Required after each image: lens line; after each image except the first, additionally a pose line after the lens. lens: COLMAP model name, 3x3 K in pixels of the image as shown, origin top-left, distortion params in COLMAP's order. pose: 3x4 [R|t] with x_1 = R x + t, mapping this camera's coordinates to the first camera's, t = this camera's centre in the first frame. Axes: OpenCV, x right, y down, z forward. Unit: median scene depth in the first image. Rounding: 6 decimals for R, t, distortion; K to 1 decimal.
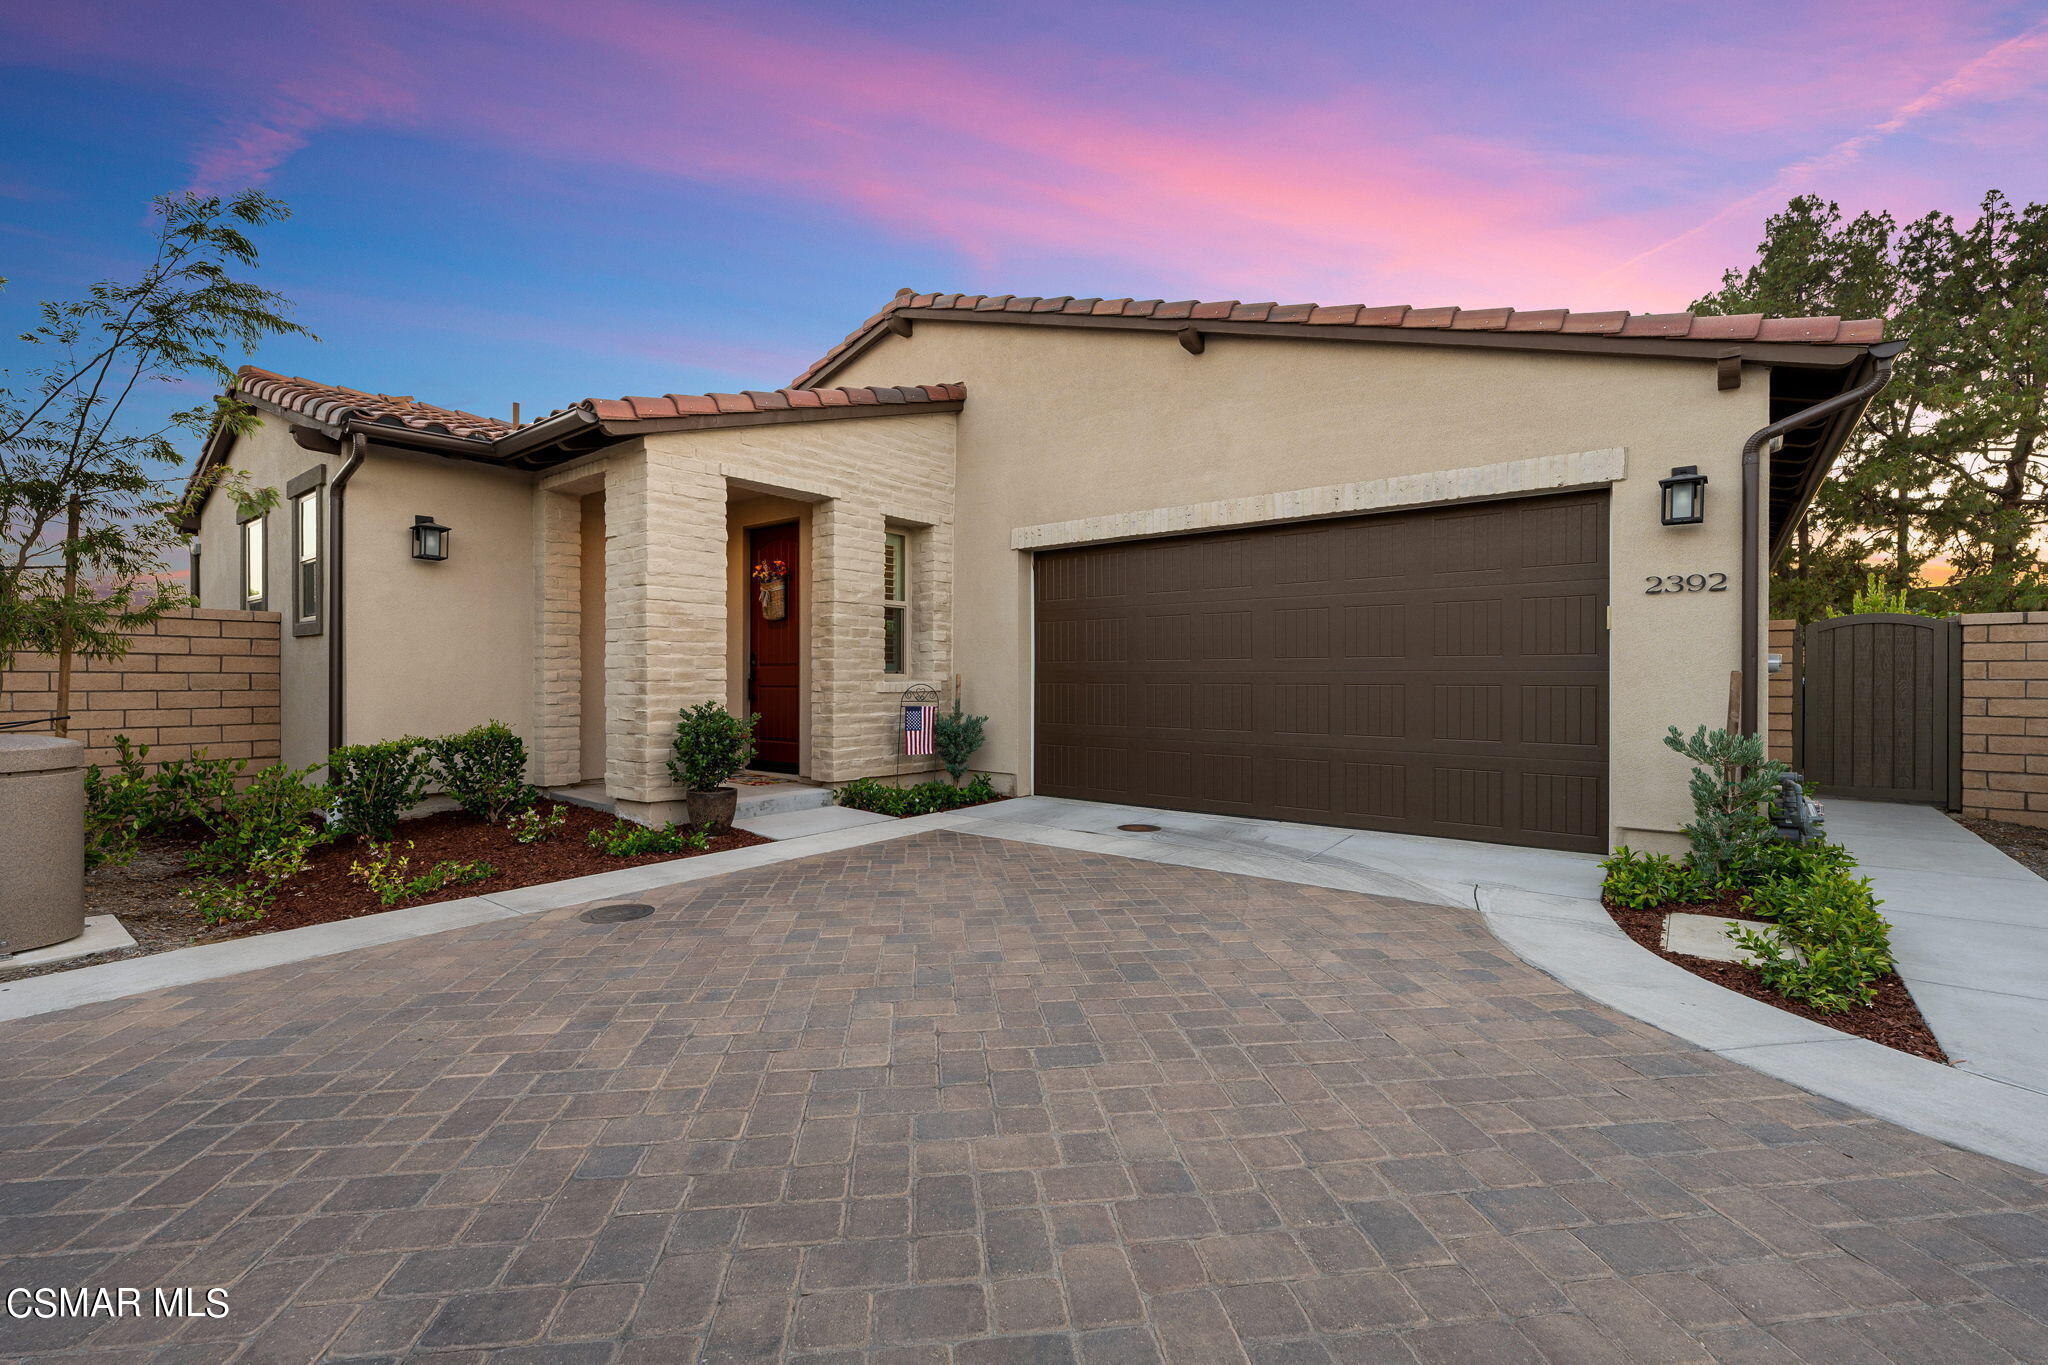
lens RADIAL K [[886.0, 0, 1024.0], [0, 886.0, 683.4], [0, 0, 1]] dist [0.005204, 0.000534]
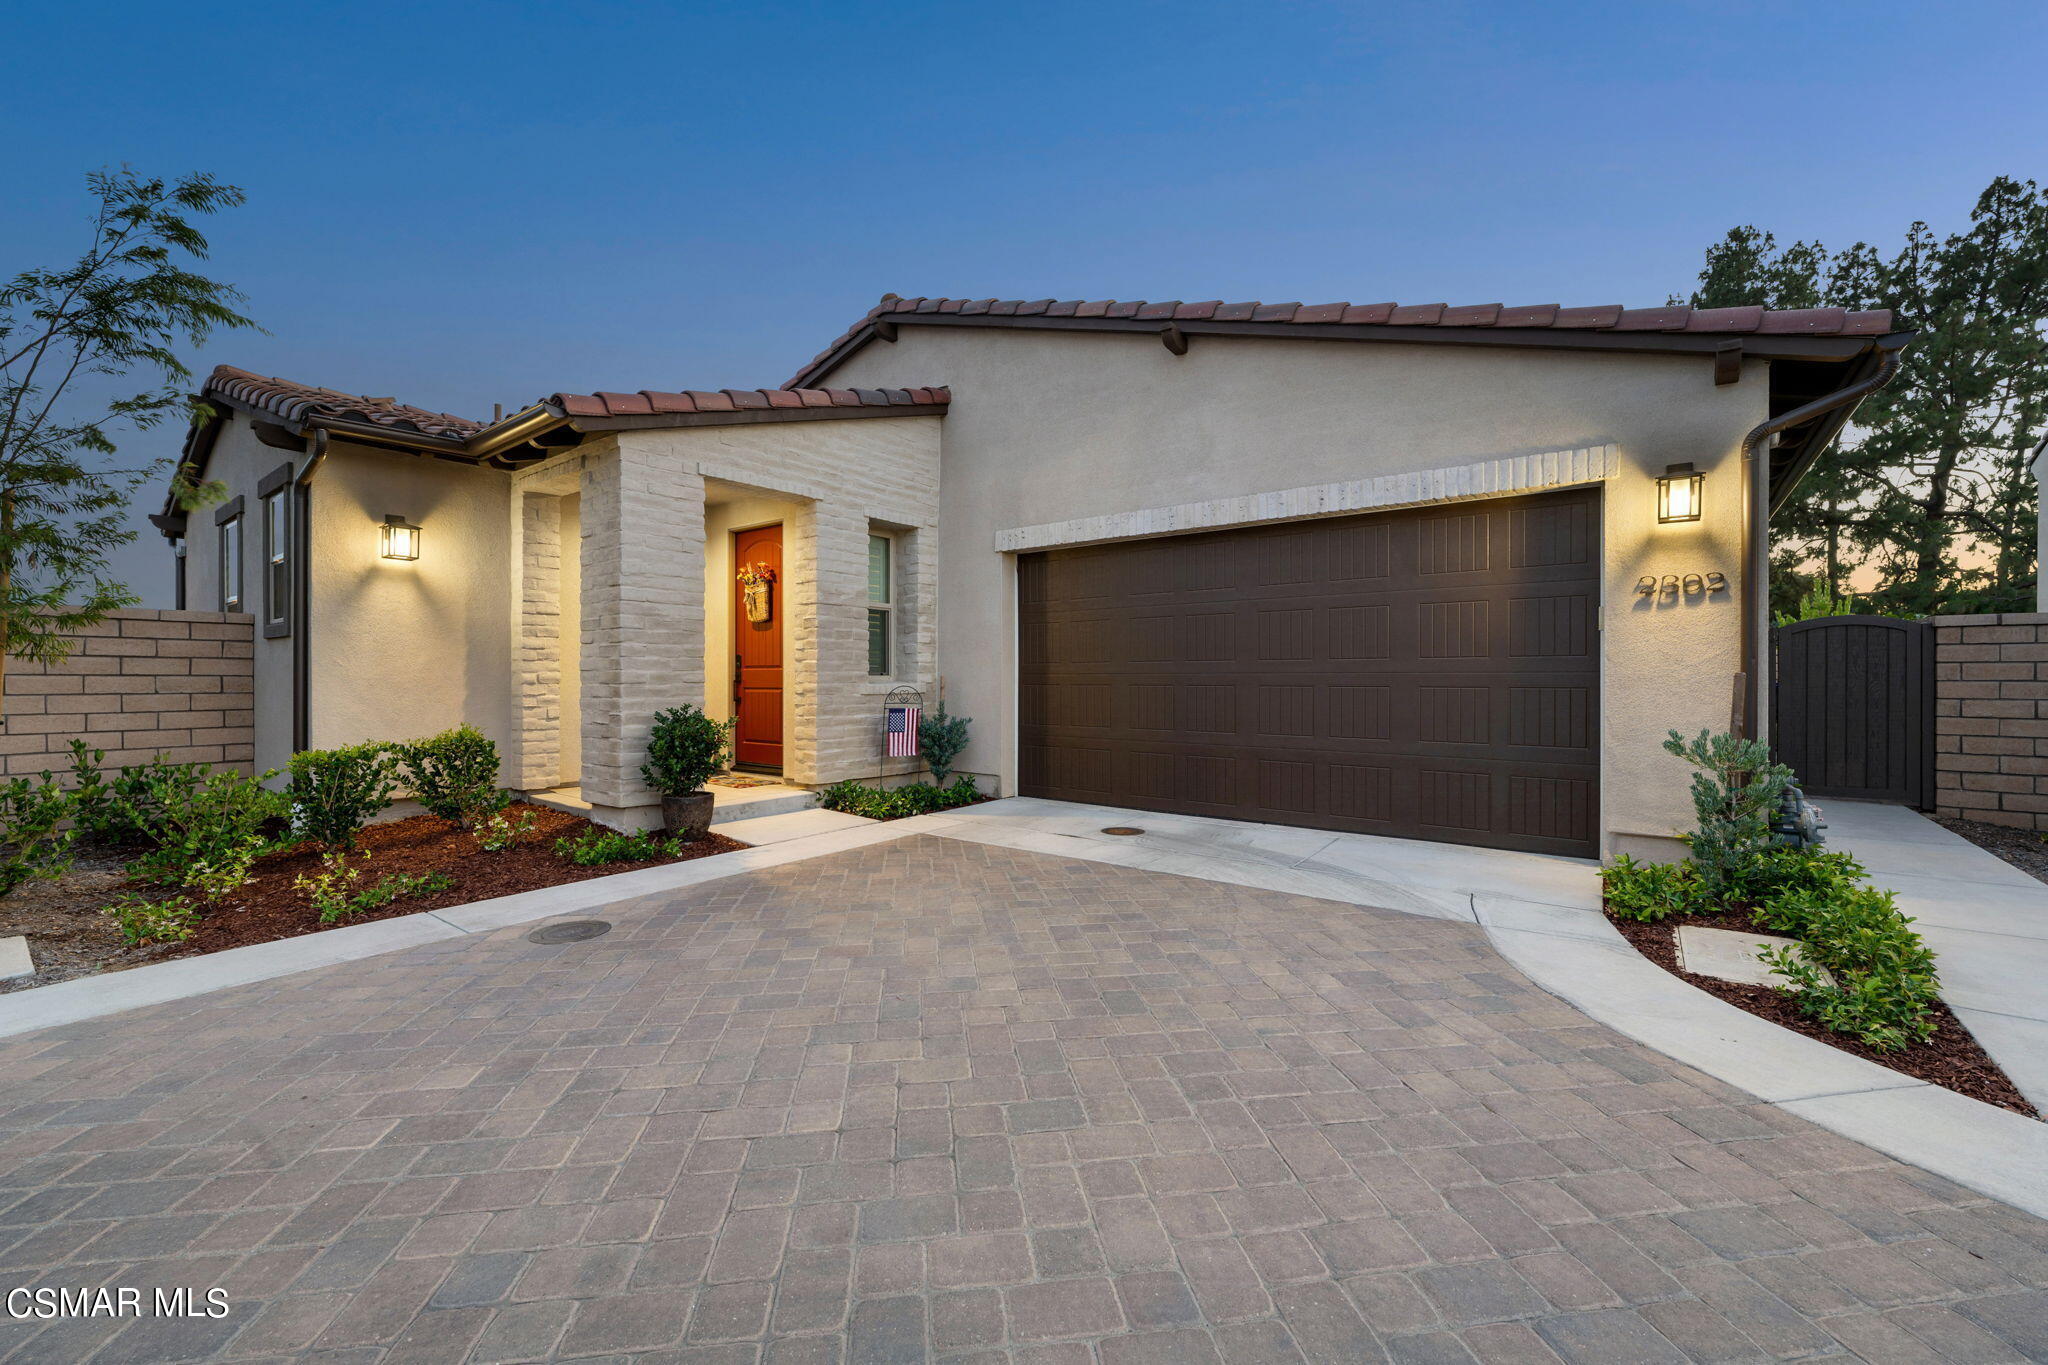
lens RADIAL K [[817.0, 0, 1018.4], [0, 817.0, 681.1], [0, 0, 1]] dist [-0.000885, -0.000174]
pose [[0.999987, -0.000849, 0.004931, 0.011459], [0.000859, 0.999998, -0.001998, -0.003925], [-0.004930, 0.002002, 0.999986, 0.115149]]
